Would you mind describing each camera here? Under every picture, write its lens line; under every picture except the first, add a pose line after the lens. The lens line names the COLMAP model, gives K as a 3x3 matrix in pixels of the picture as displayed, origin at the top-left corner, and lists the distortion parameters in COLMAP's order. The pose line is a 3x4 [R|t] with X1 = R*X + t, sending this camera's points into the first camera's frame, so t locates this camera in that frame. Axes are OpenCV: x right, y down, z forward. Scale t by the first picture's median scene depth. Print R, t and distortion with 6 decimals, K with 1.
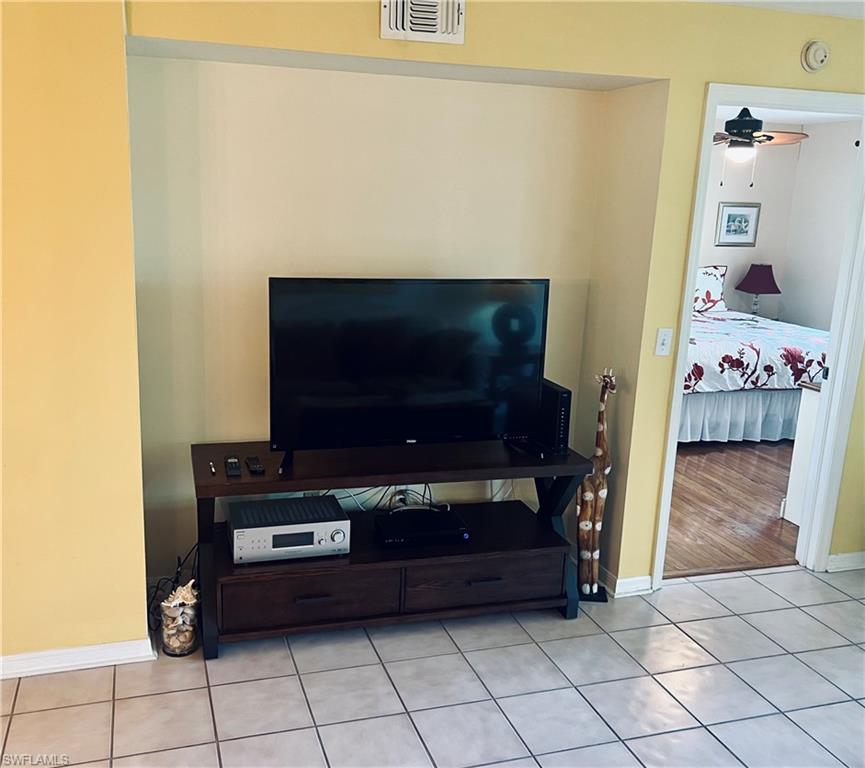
lens RADIAL K [[833.7, 0, 386.3], [0, 833.7, 386.5], [0, 0, 1]] dist [-0.014410, -0.007511]
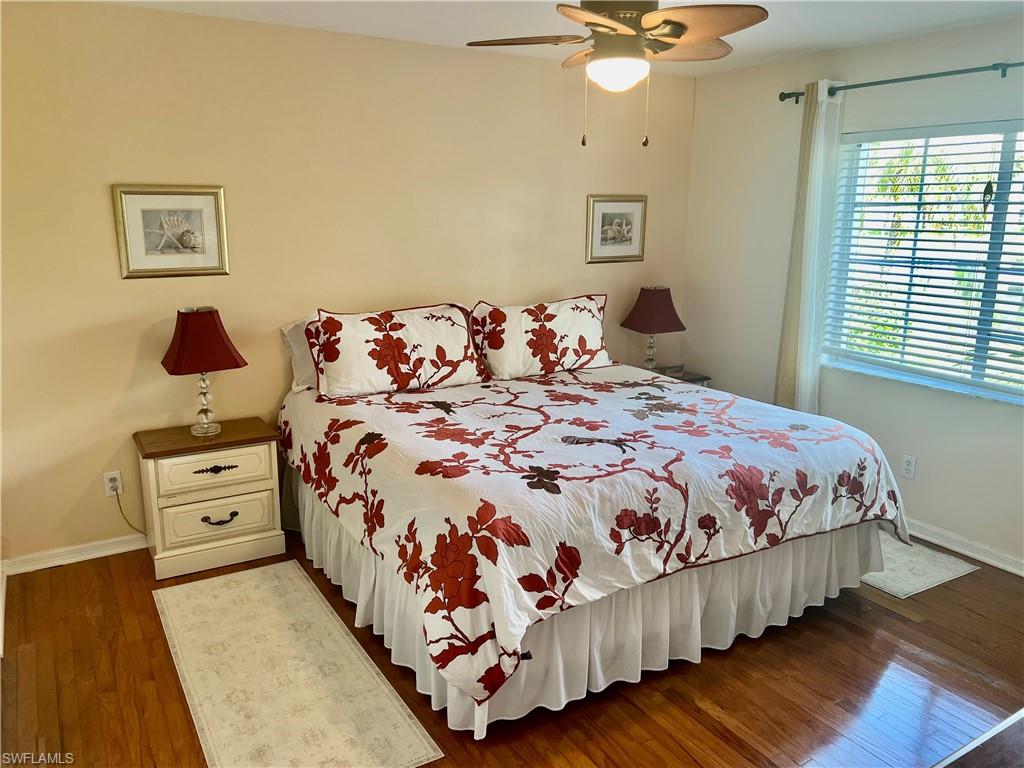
lens RADIAL K [[777.7, 0, 512.0], [0, 777.7, 384.0], [0, 0, 1]] dist [0.068202, -0.073440]
pose [[0.962681, -0.082724, 0.257686, 0.237233], [0.084211, 0.996434, 0.005279, -0.113108], [-0.257204, 0.016618, 0.966214, 0.581325]]
